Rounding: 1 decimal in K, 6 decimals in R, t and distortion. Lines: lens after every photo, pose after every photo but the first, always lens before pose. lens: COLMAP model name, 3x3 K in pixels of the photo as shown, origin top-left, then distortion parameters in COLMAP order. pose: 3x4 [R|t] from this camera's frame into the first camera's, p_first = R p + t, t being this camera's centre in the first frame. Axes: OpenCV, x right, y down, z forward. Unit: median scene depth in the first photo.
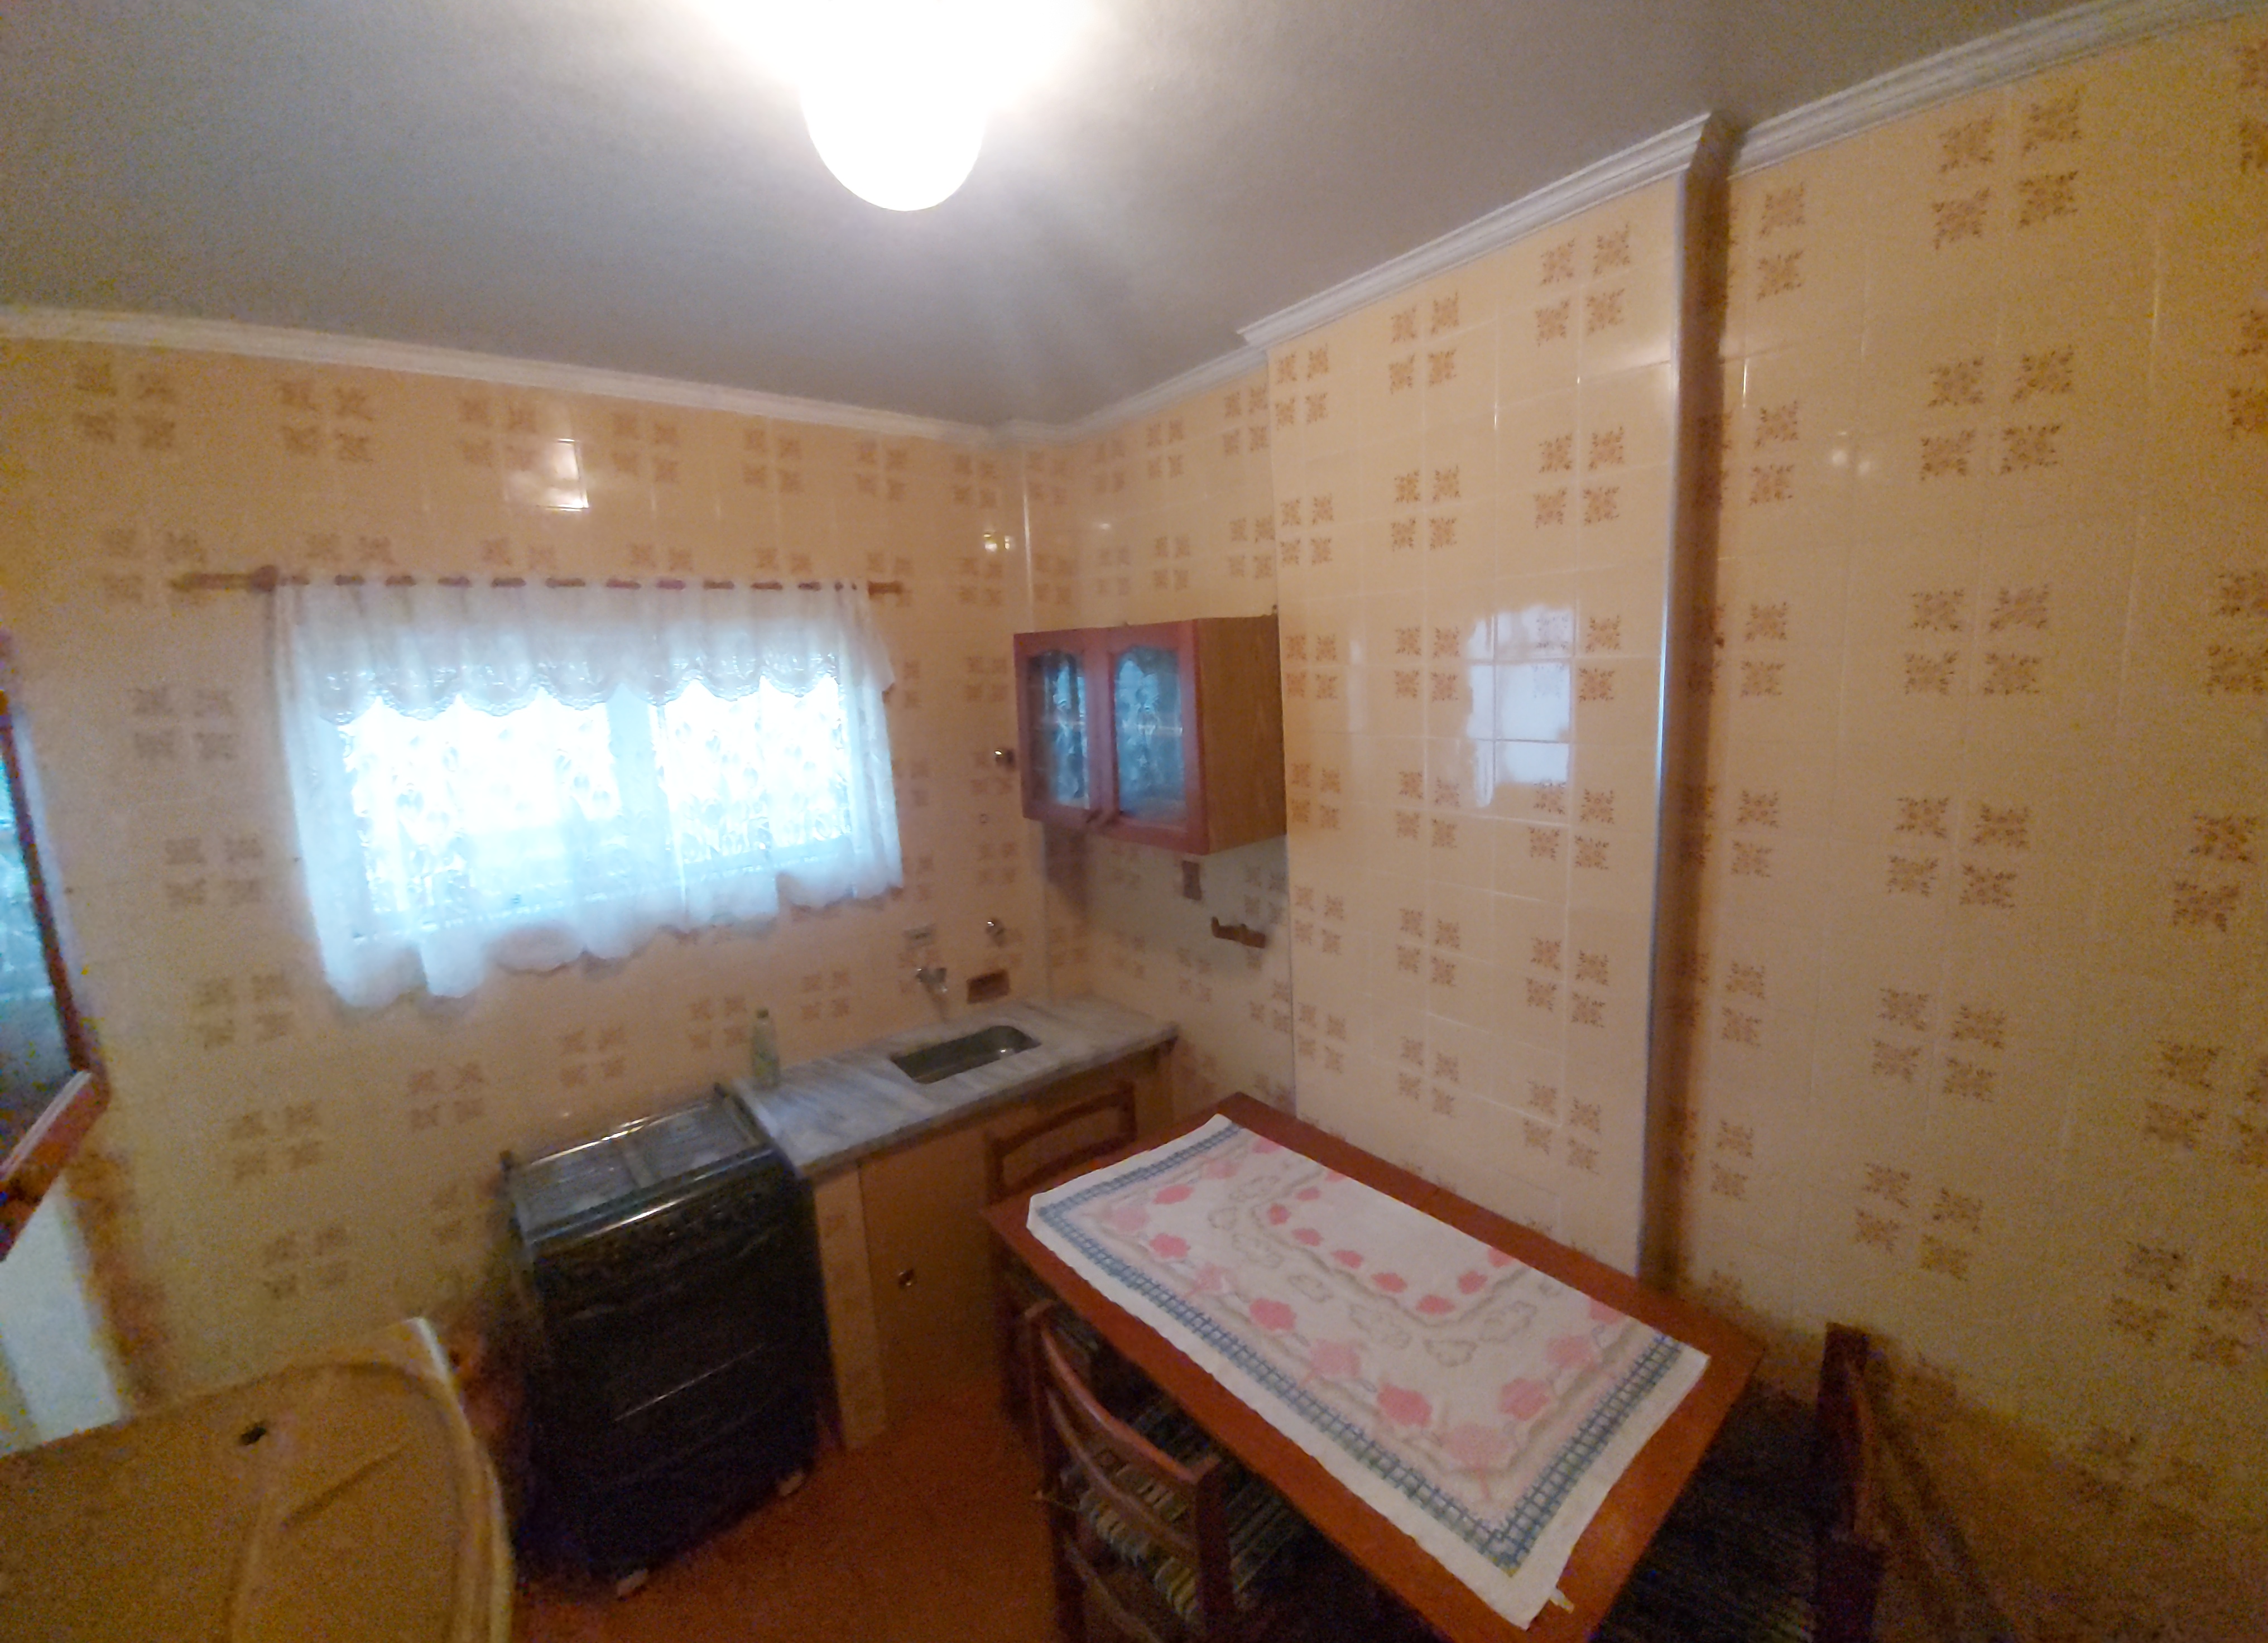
lens RADIAL K [[899.2, 0, 1216.6], [0, 899.2, 837.3], [0, 0, 1]] dist [-0.036920, 0.000751]
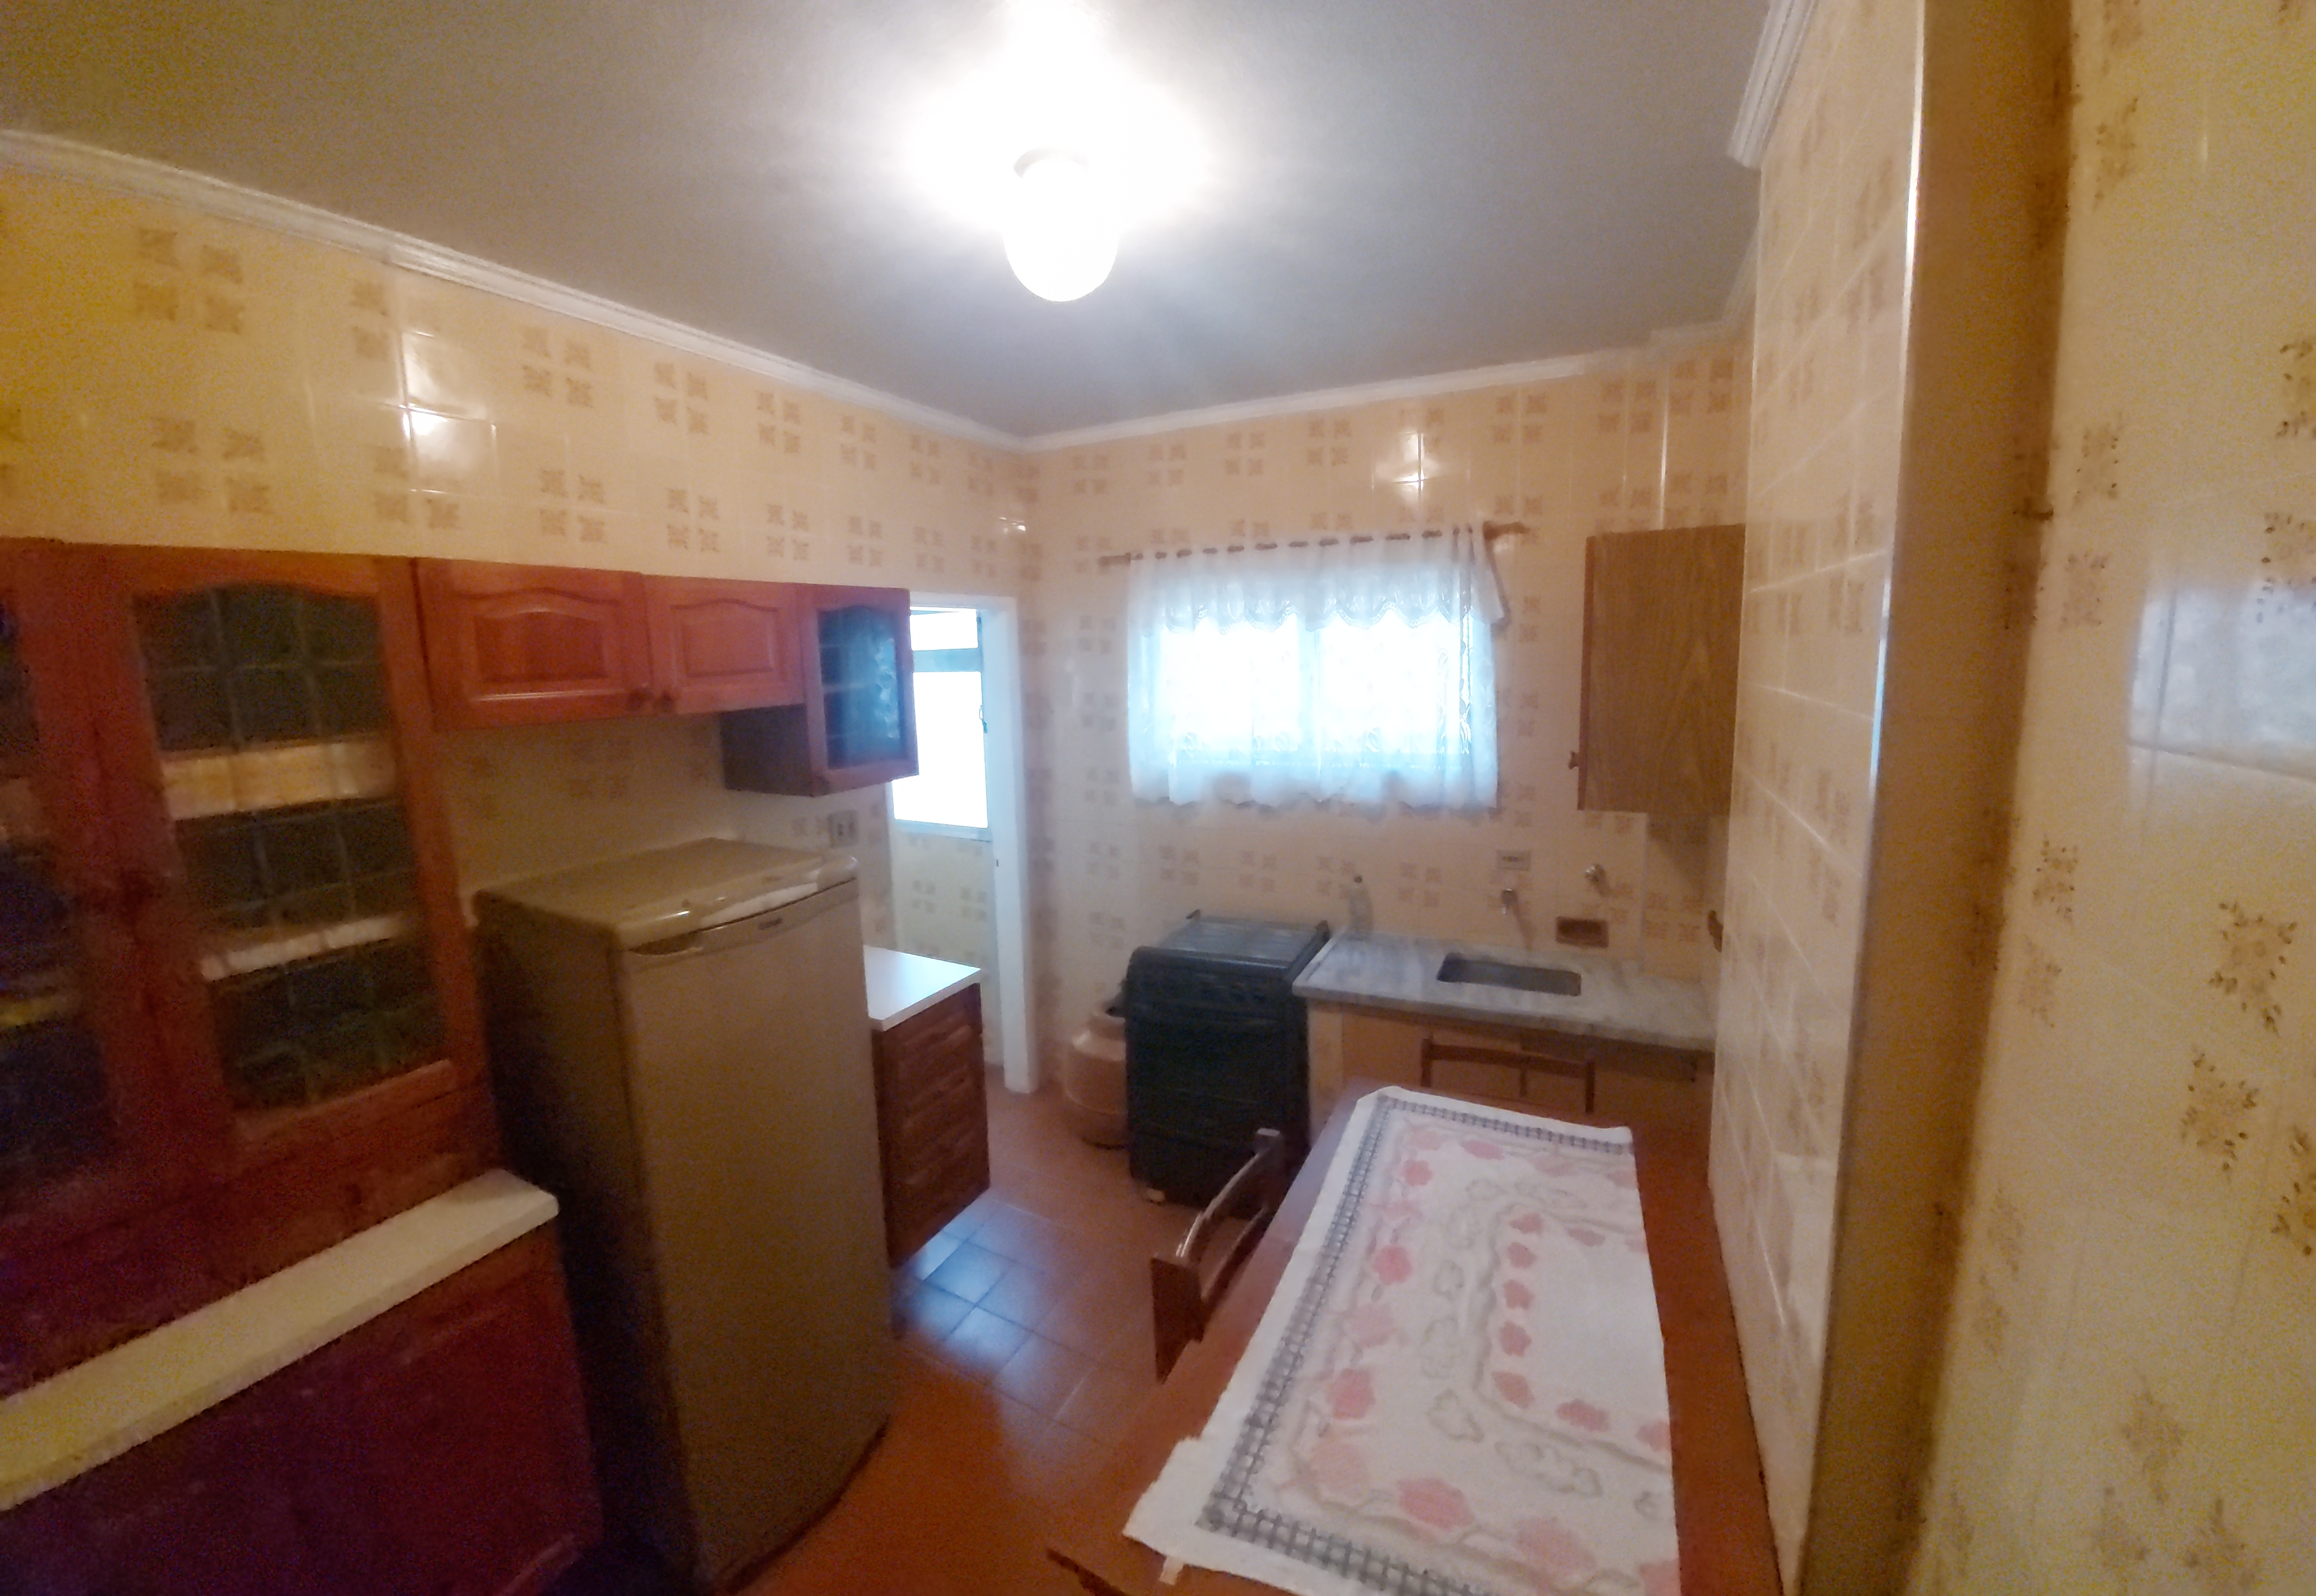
lens RADIAL K [[879.7, 0, 1156.5], [0, 879.7, 783.4], [0, 0, 1]] dist [-0.001554, 0.000289]
pose [[0.377780, 0.160588, -0.911863, 0.609887], [-0.165278, 0.980723, 0.104241, -0.021467], [0.911025, 0.111330, 0.397039, 0.278954]]
